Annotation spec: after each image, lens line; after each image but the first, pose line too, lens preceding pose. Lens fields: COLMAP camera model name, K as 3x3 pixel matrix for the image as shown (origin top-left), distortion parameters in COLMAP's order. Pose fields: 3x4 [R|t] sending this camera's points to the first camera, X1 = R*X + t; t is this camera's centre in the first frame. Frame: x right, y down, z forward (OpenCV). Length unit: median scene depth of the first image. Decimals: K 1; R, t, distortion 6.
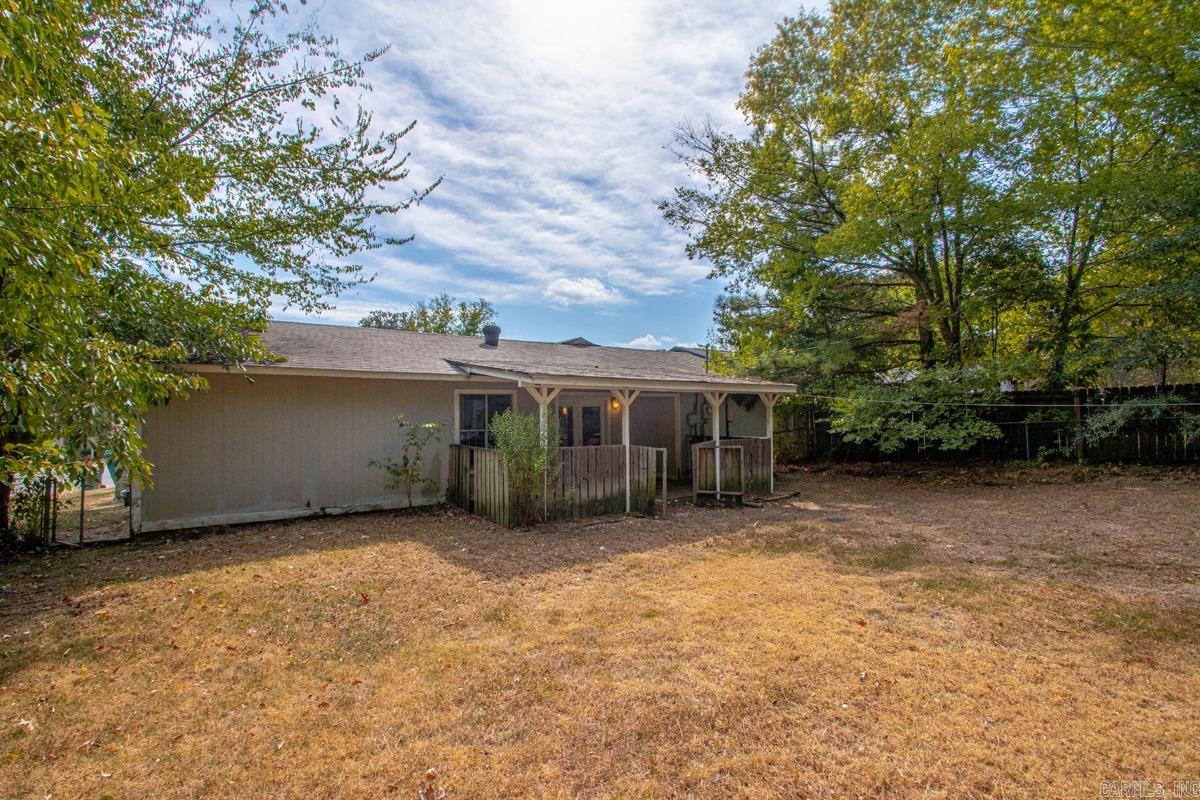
lens RADIAL K [[564.3, 0, 543.7], [0, 564.3, 428.8], [0, 0, 1]] dist [0.015642, 0.000085]
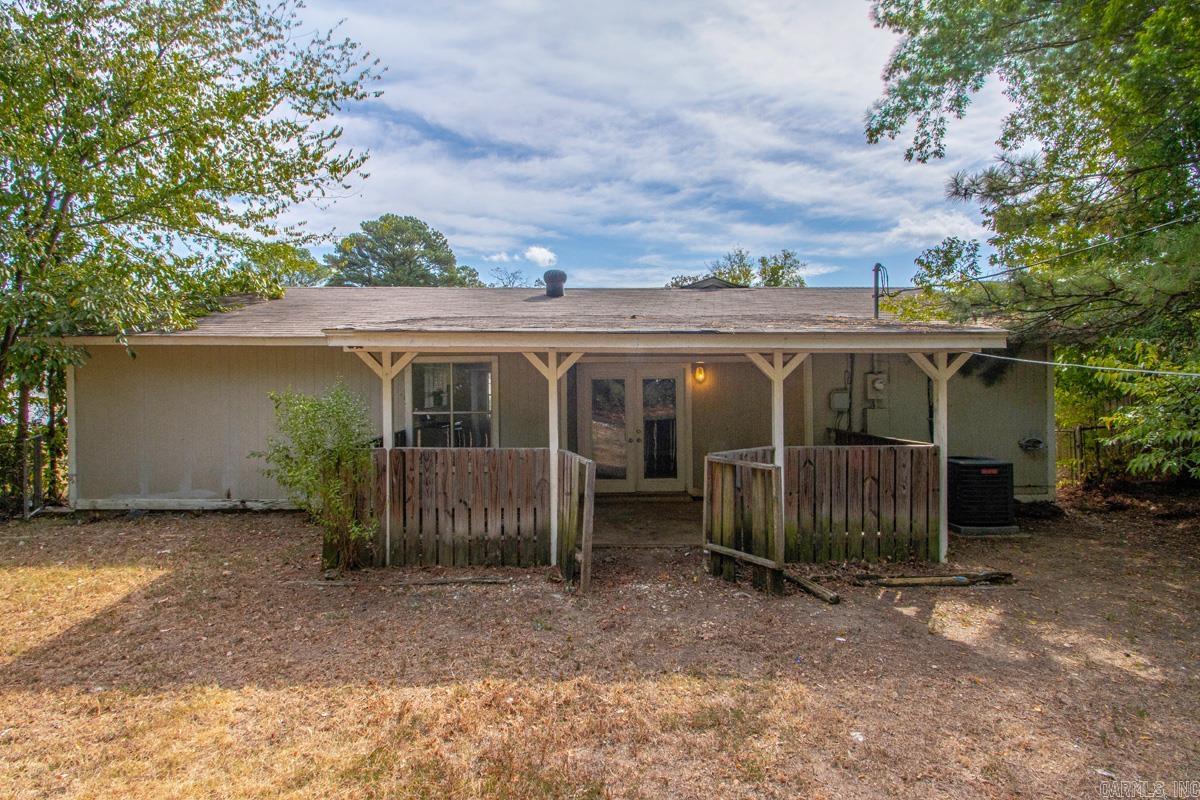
lens RADIAL K [[562.0, 0, 571.5], [0, 562.0, 401.0], [0, 0, 1]] dist [0.016356, -0.020133]
pose [[0.846777, 0.017864, -0.531648, 0.460319], [-0.013917, 0.999838, 0.011430, -0.025725], [0.531766, -0.002280, 0.846888, 0.528237]]
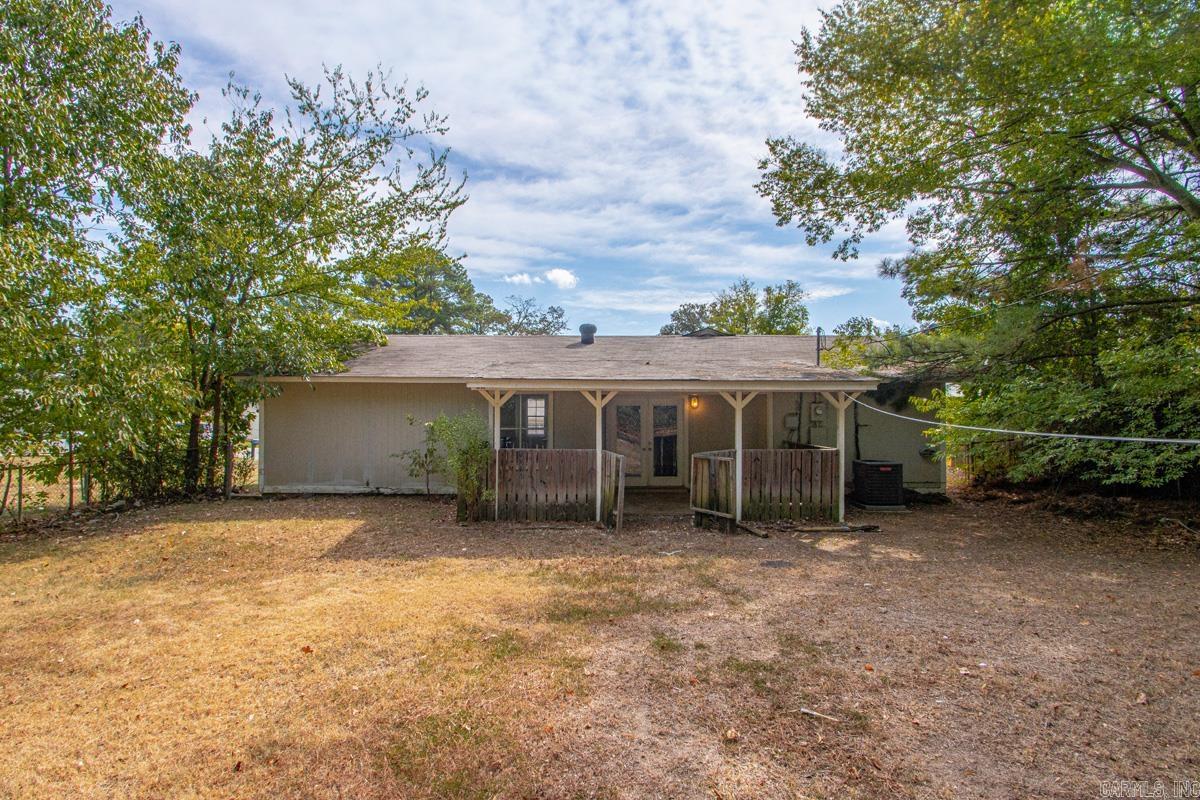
lens RADIAL K [[564.3, 0, 543.7], [0, 564.3, 428.8], [0, 0, 1]] dist [0.015642, 0.000085]
pose [[0.813343, 0.029268, -0.581048, 0.608595], [-0.019529, 0.999544, 0.023012, -0.024919], [0.581457, -0.007369, 0.813544, 0.193364]]
